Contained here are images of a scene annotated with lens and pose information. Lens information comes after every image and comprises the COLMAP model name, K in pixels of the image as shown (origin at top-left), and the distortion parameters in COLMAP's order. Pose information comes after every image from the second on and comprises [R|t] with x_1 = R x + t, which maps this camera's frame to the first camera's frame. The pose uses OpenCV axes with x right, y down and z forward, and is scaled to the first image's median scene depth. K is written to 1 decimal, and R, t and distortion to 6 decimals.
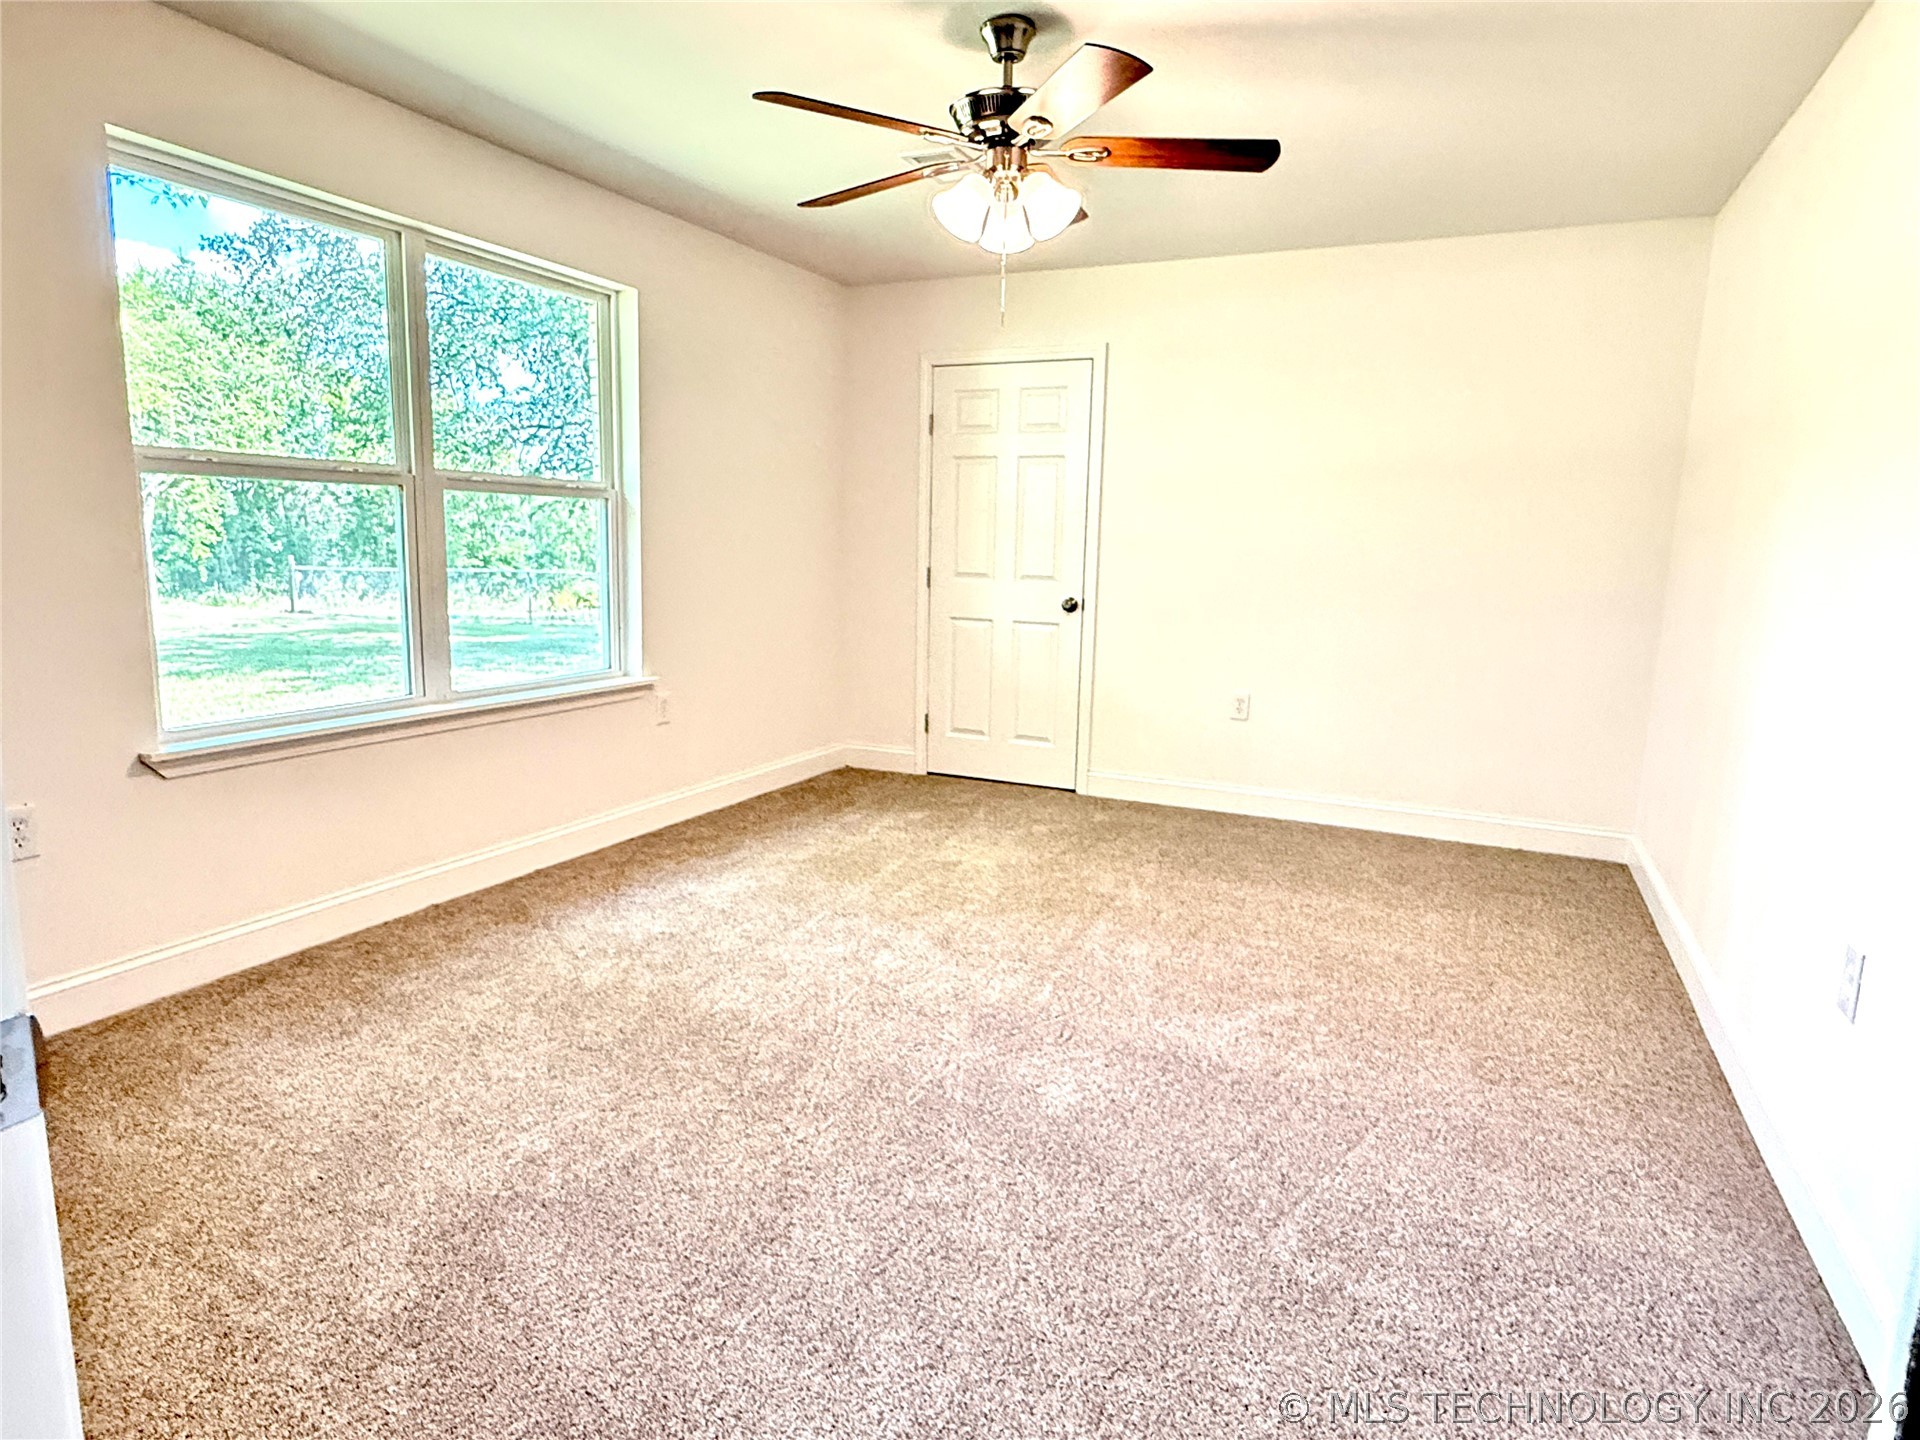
lens RADIAL K [[1105.9, 0, 955.9], [0, 1105.9, 726.5], [0, 0, 1]] dist [-0.003037, 0.001022]
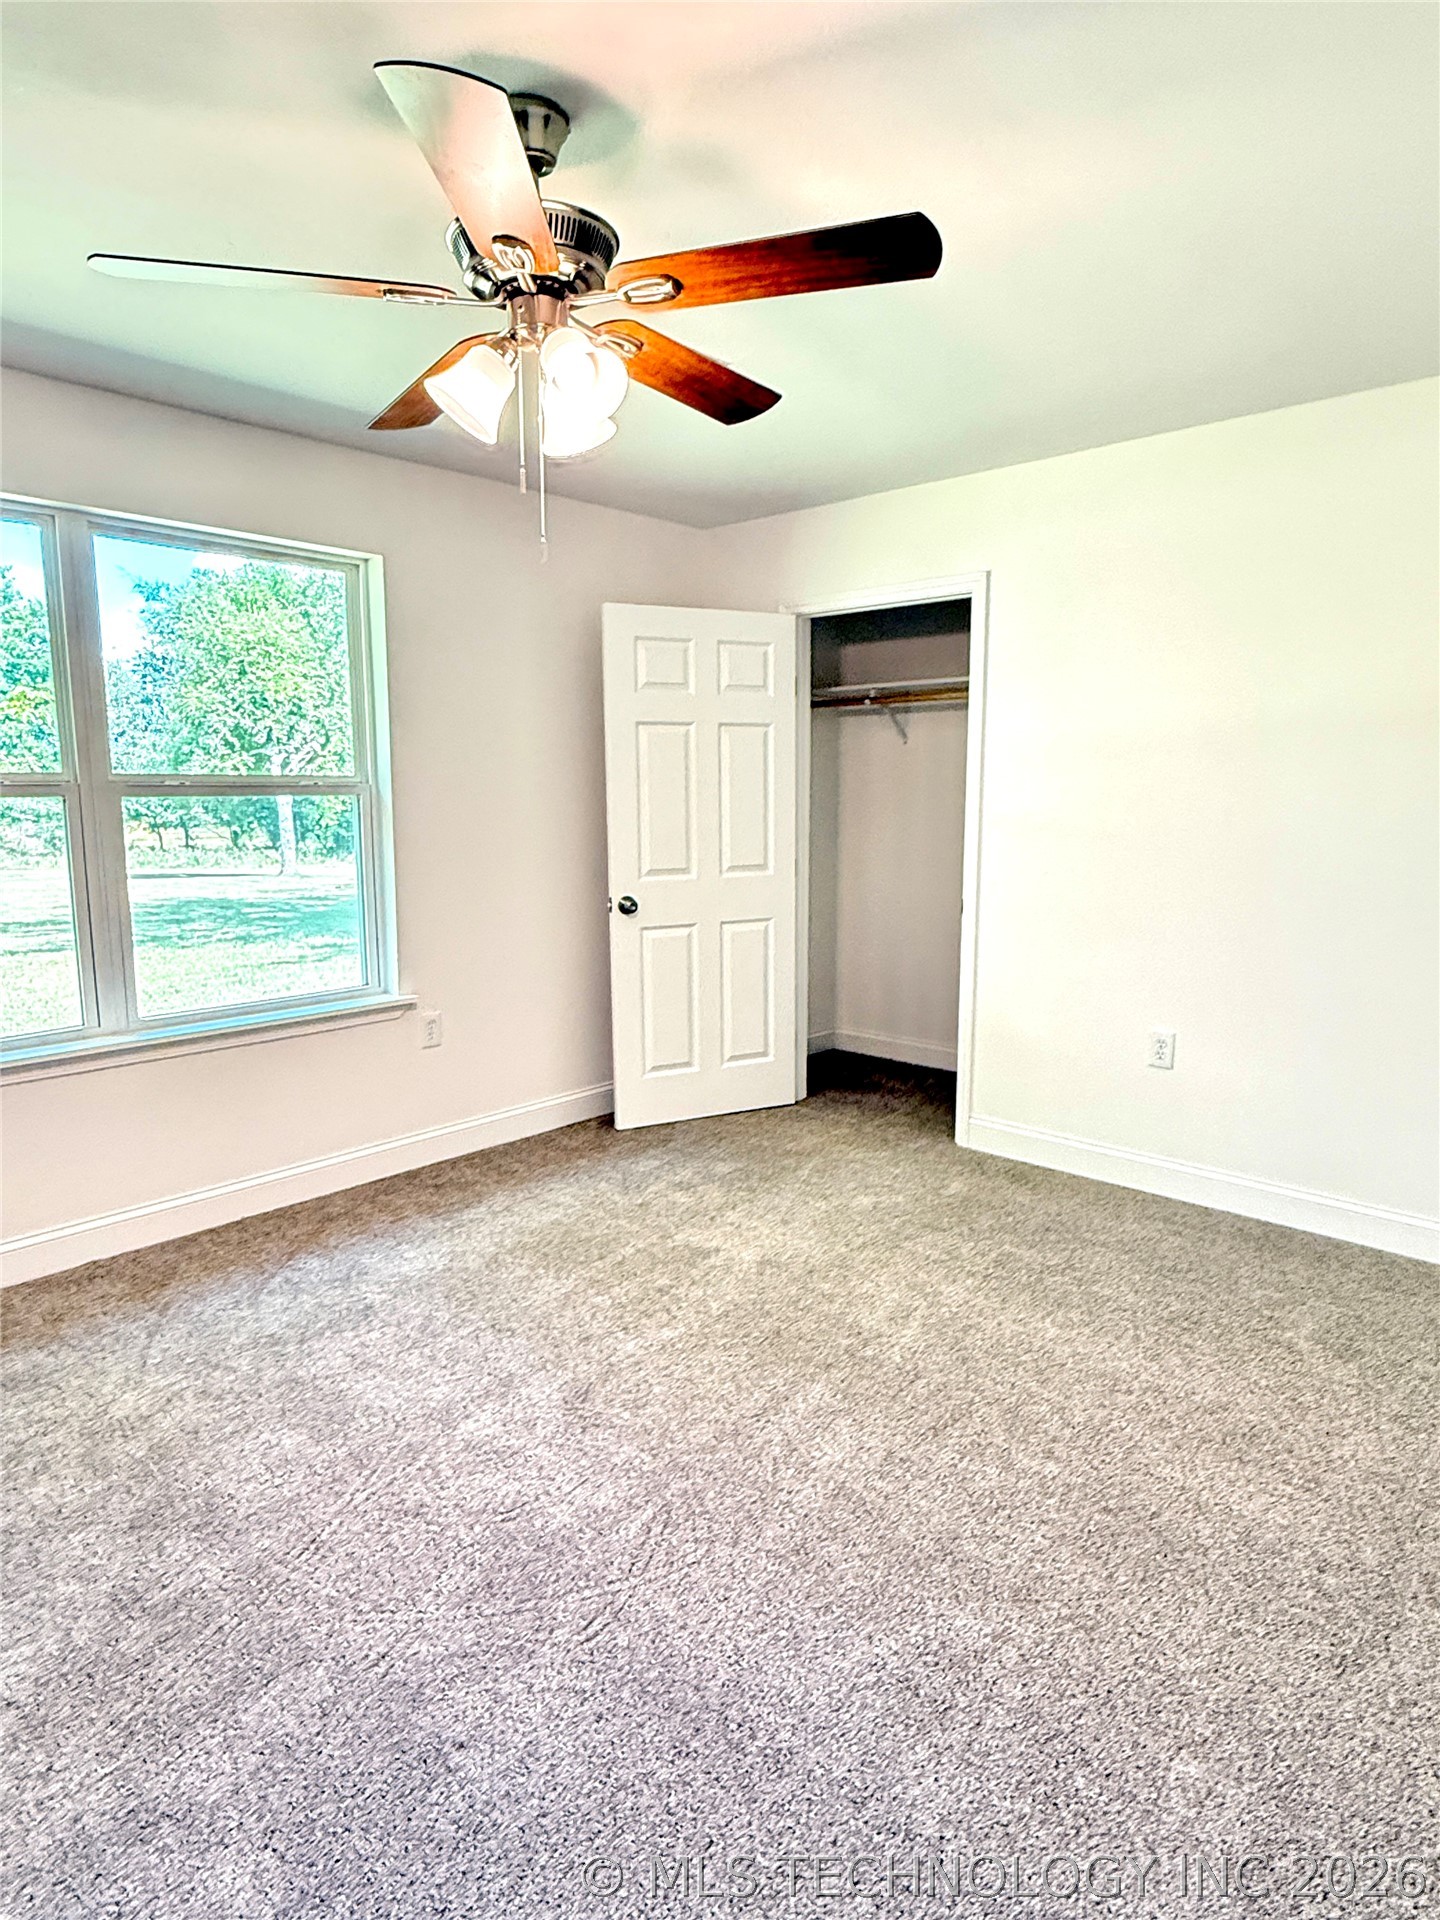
lens RADIAL K [[1103.2, 0, 715.2], [0, 1103.2, 965.7], [0, 0, 1]] dist [0.000319, -0.001136]
pose [[0.952853, 0.024141, -0.302472, 0.219783], [-0.027135, 0.999616, -0.005700, -0.070038], [0.302218, 0.013639, 0.953141, 0.238635]]
